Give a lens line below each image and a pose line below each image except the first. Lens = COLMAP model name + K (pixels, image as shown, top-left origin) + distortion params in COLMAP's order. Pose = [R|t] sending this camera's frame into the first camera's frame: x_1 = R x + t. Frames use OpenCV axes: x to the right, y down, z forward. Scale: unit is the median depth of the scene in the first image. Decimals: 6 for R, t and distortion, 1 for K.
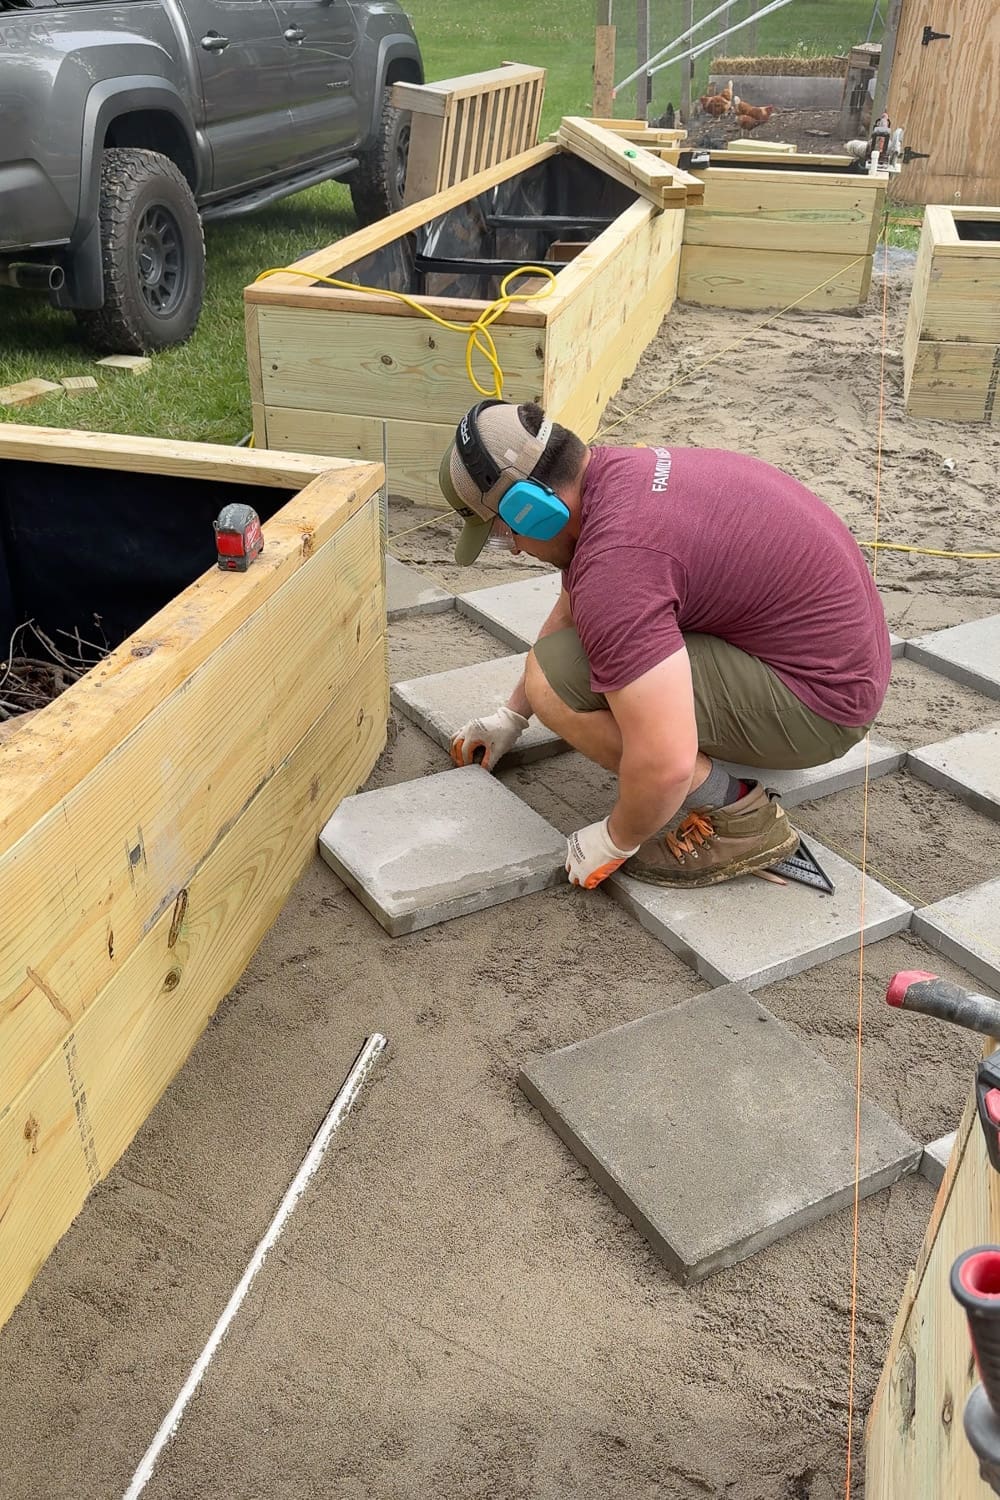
lens RADIAL K [[1352.5, 0, 505.7], [0, 1352.5, 920.1], [0, 0, 1]] dist [0.015570, -0.010995]
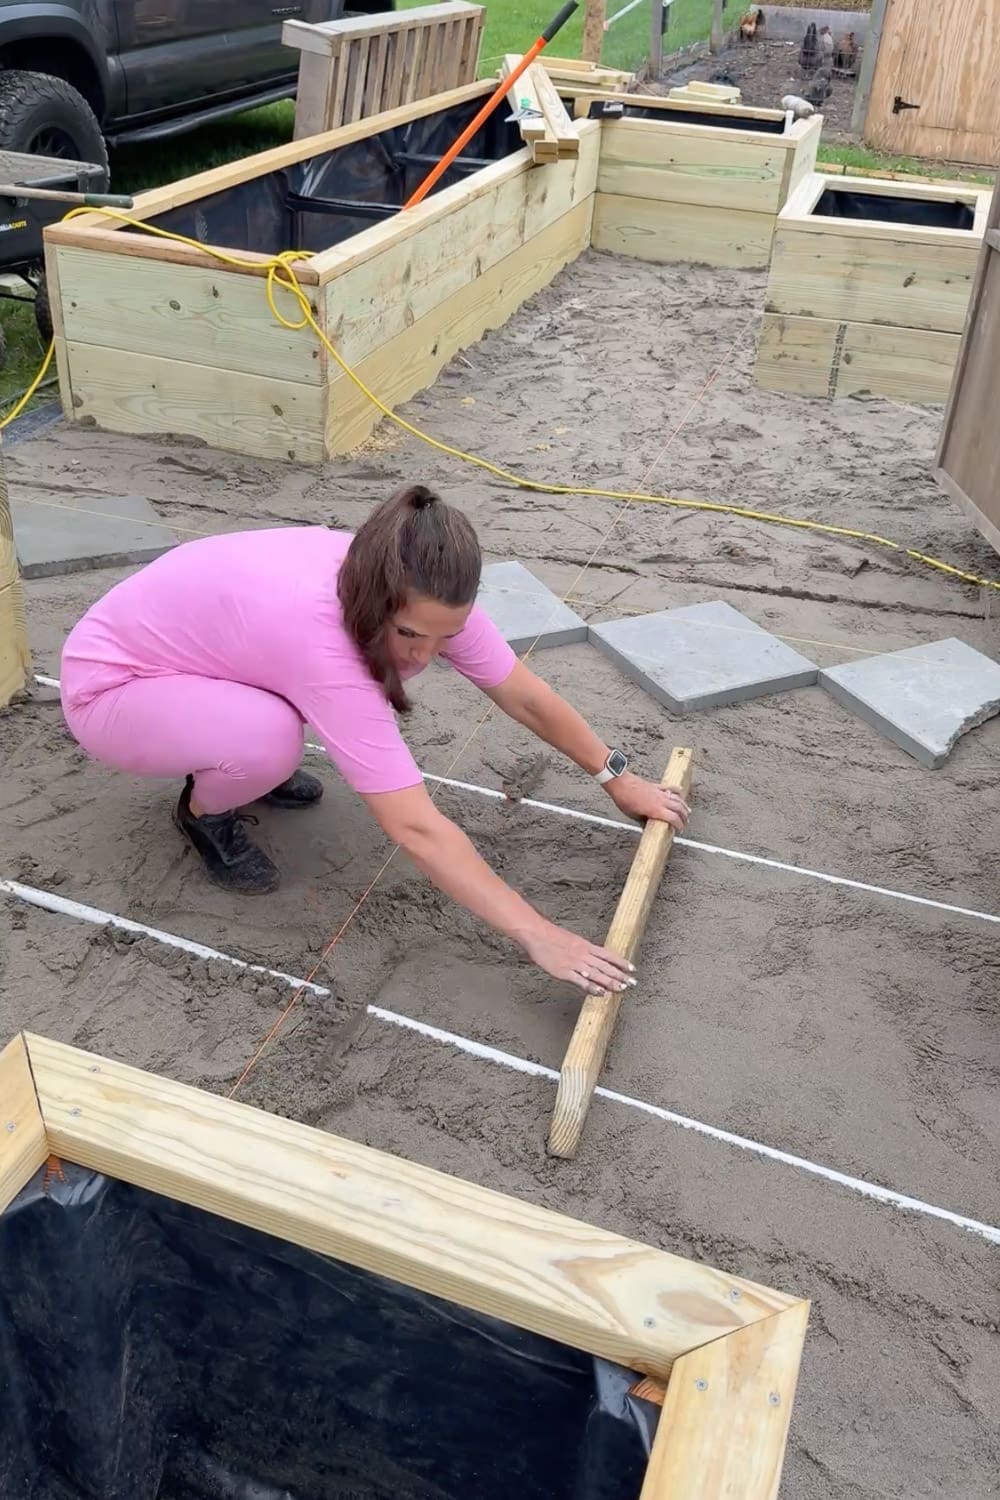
lens RADIAL K [[1369.1, 0, 503.2], [0, 1369.1, 847.2], [0, 0, 1]] dist [0.050730, -0.069331]
pose [[0.994955, 0.084243, -0.054474, 0.182731], [-0.083787, 0.996427, 0.010606, -0.027813], [0.055173, -0.005988, 0.998459, -0.020558]]
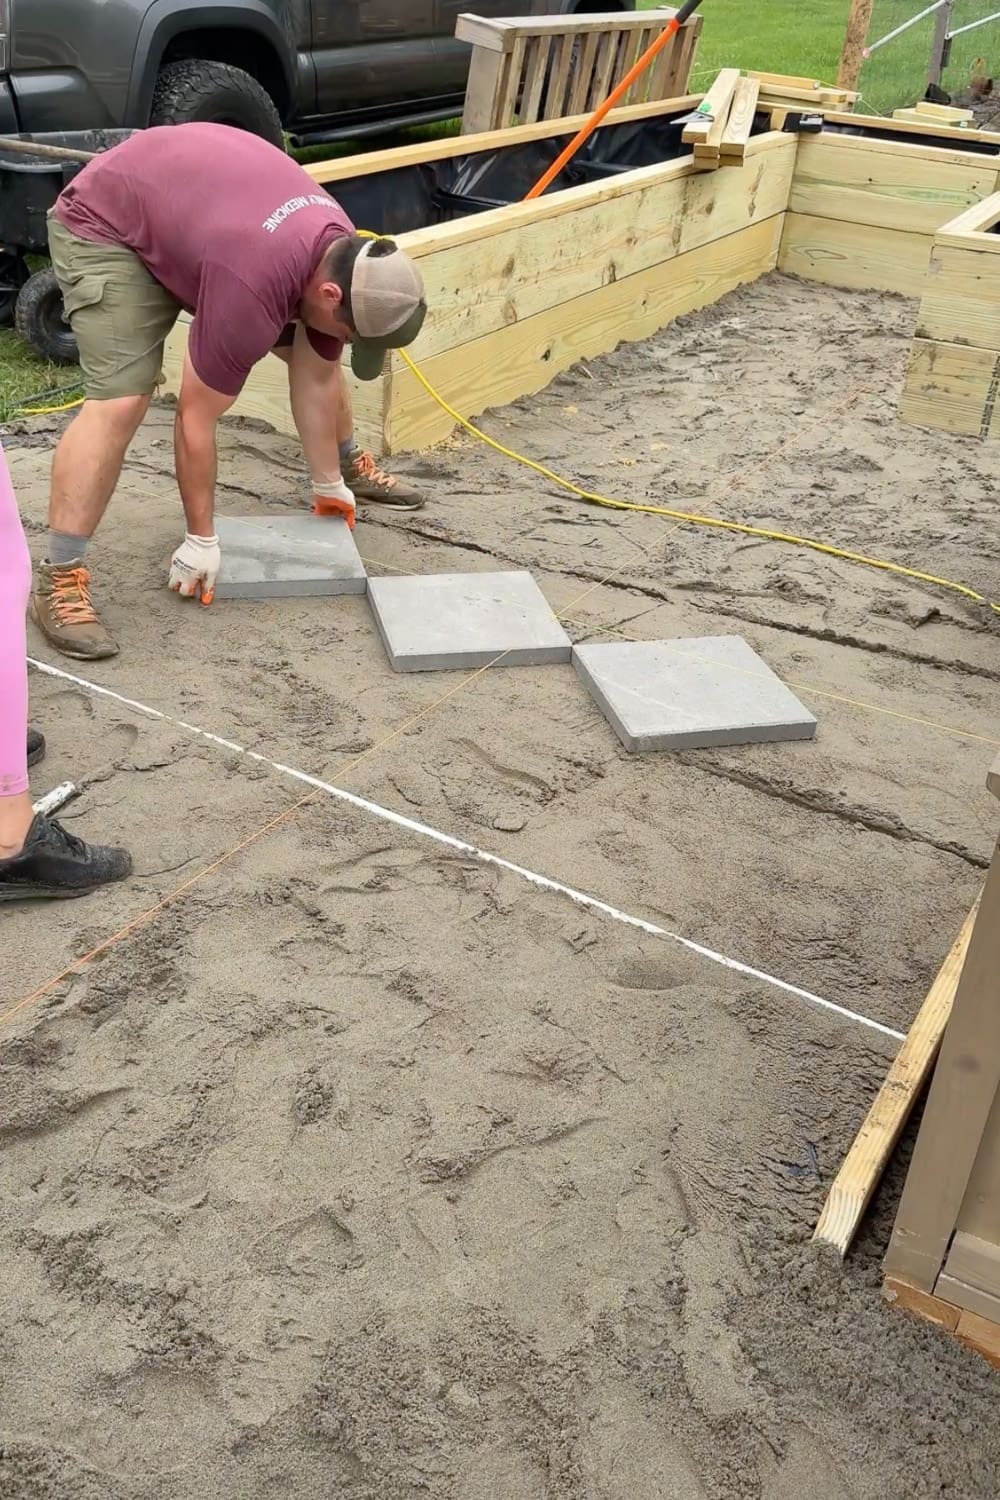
lens RADIAL K [[1369.1, 0, 503.2], [0, 1369.1, 847.2], [0, 0, 1]] dist [0.050730, -0.069331]
pose [[0.949242, 0.209361, -0.234749, 0.299369], [-0.213583, 0.976895, 0.007590, -0.043654], [0.230914, 0.042933, 0.972026, 0.062845]]
